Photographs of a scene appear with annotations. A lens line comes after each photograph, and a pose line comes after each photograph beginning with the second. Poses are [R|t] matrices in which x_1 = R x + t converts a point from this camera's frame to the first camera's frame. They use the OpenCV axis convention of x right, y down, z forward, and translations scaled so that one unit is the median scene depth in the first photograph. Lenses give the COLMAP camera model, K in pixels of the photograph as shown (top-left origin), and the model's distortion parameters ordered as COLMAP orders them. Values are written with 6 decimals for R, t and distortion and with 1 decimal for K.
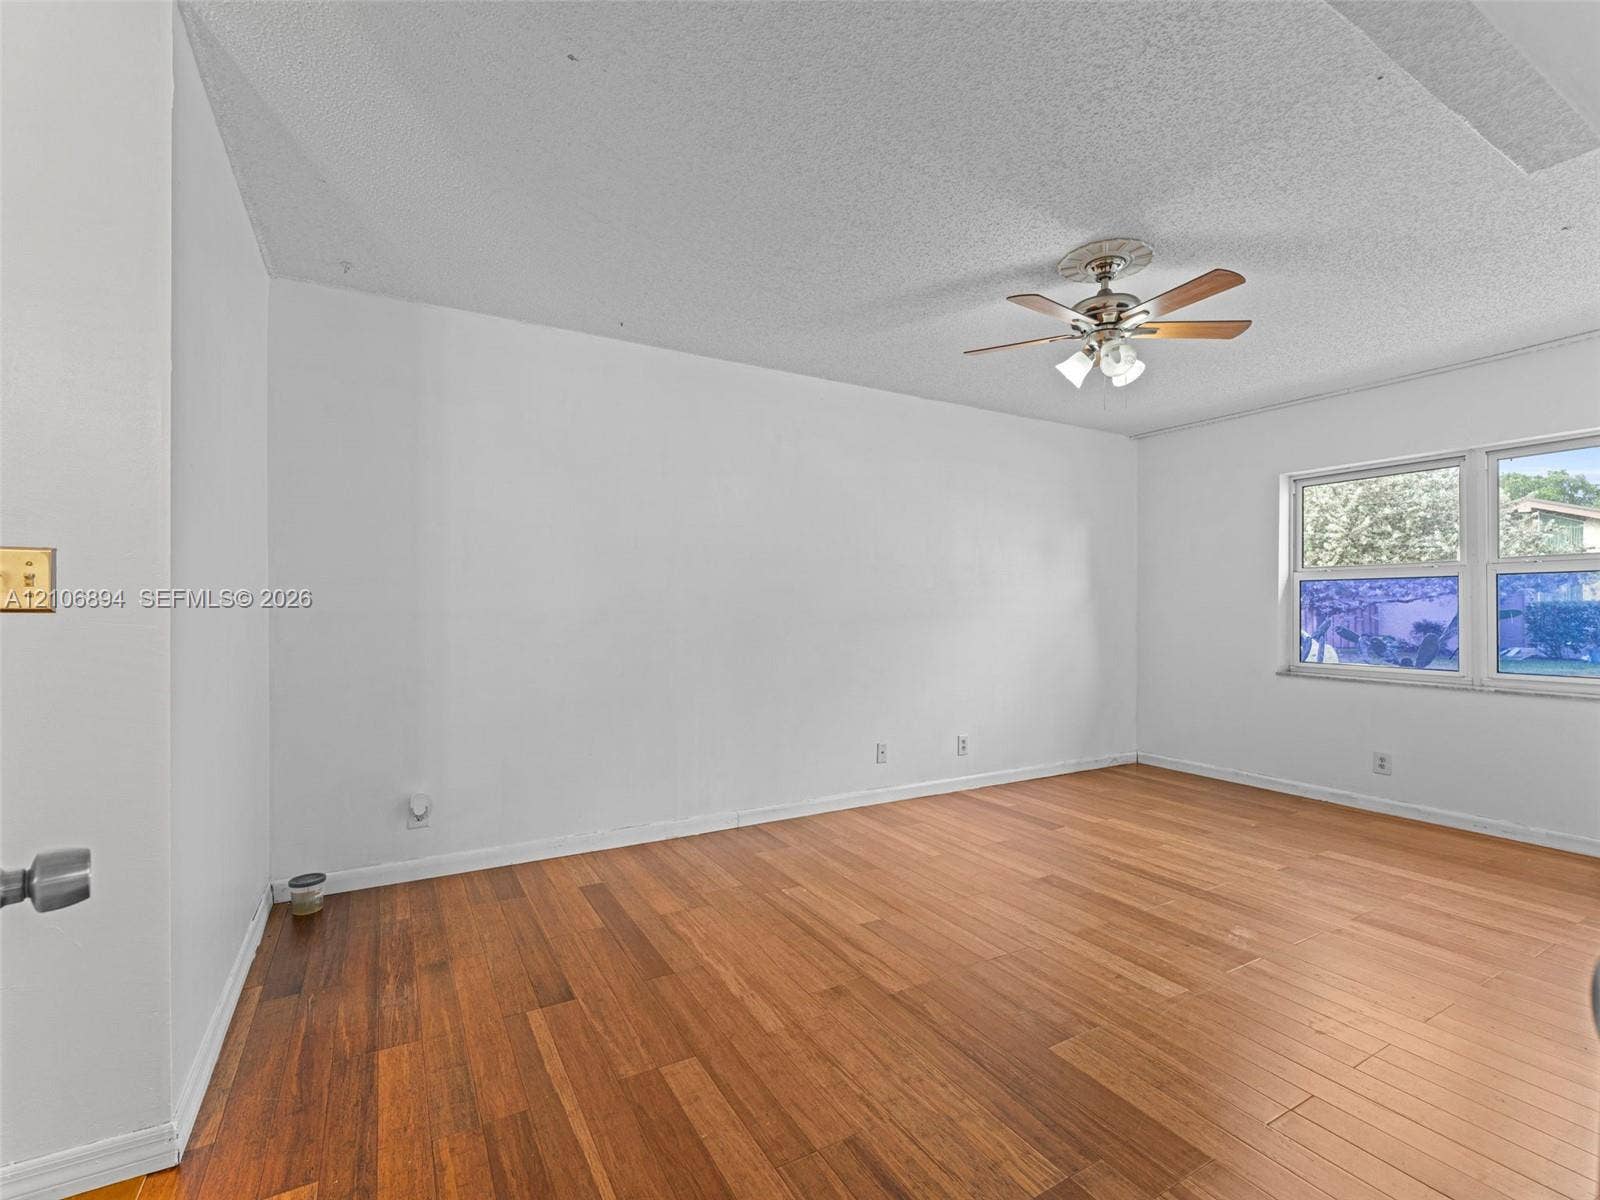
lens RADIAL K [[718.9, 0, 803.1], [0, 718.9, 602.6], [0, 0, 1]] dist [0.000412, -0.001265]
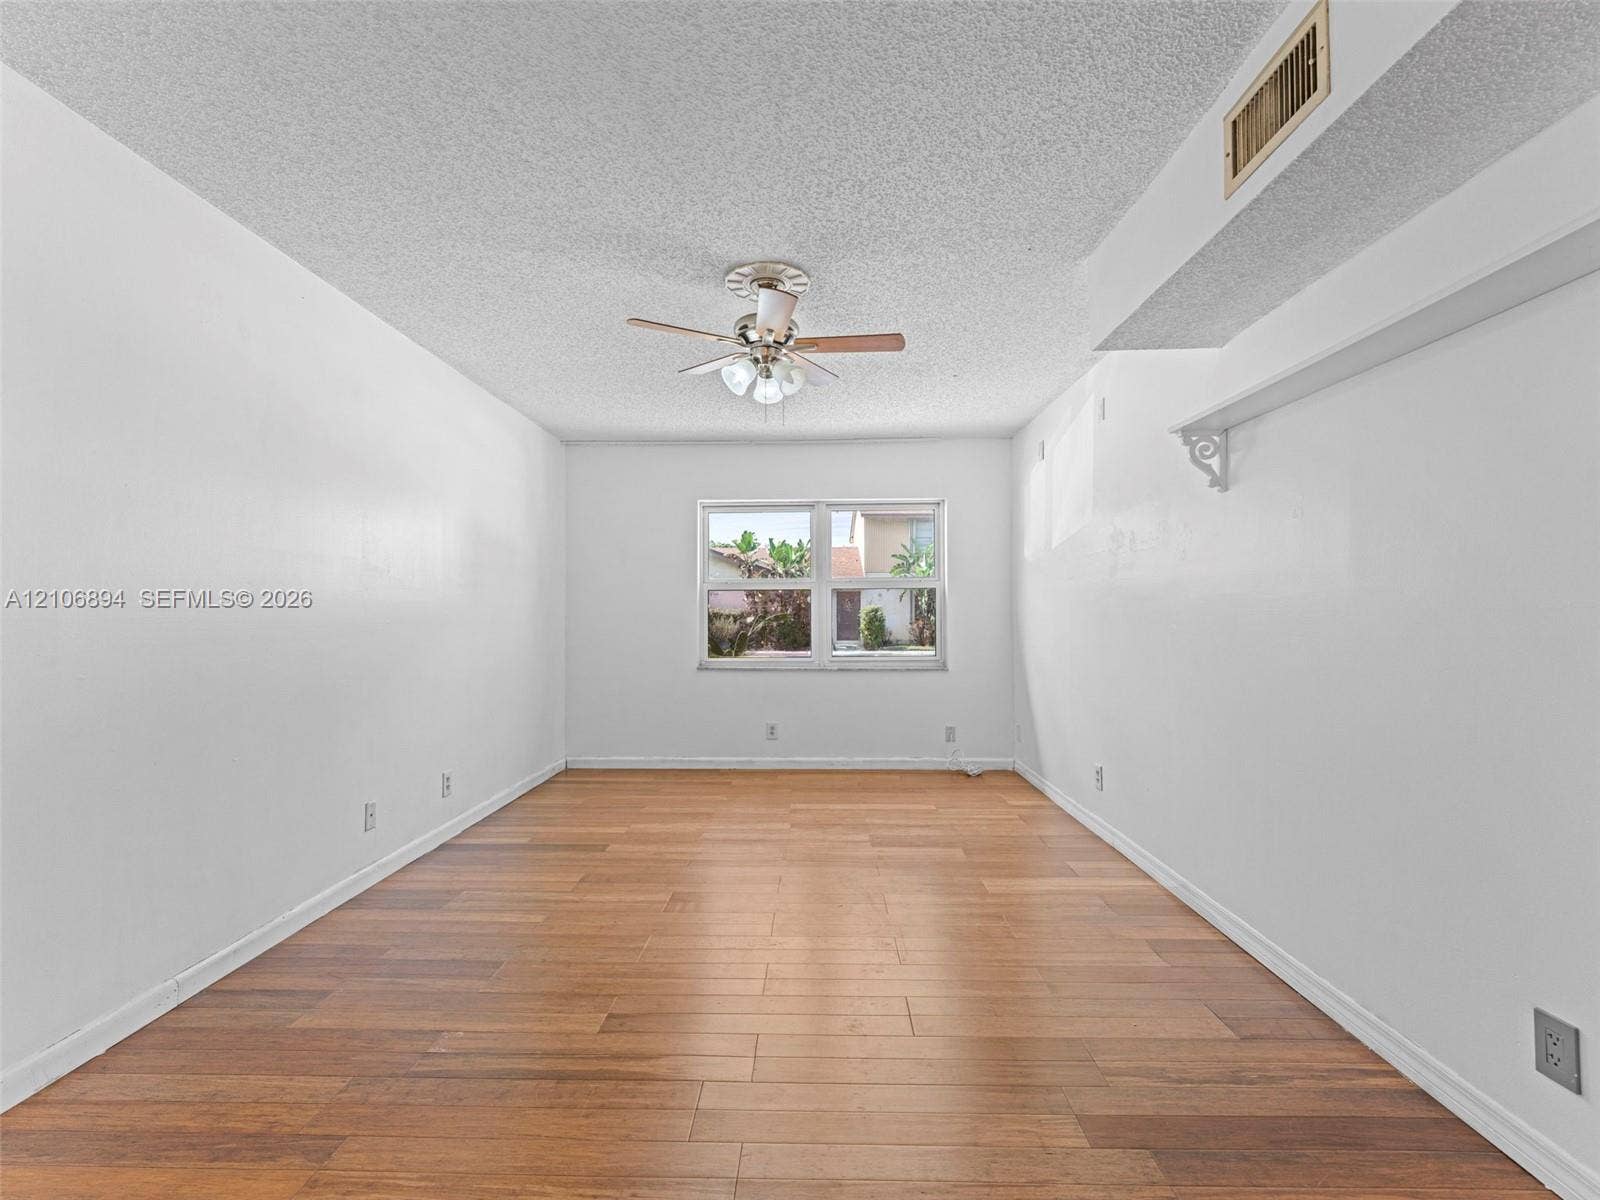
lens RADIAL K [[718.9, 0, 799.9], [0, 718.9, 604.2], [0, 0, 1]] dist [0.000412, -0.001265]
pose [[0.530025, 0.007359, 0.847950, -0.308652], [-0.003236, 0.999973, -0.006656, 0.000566], [-0.847976, 0.000784, 0.530034, 0.284833]]
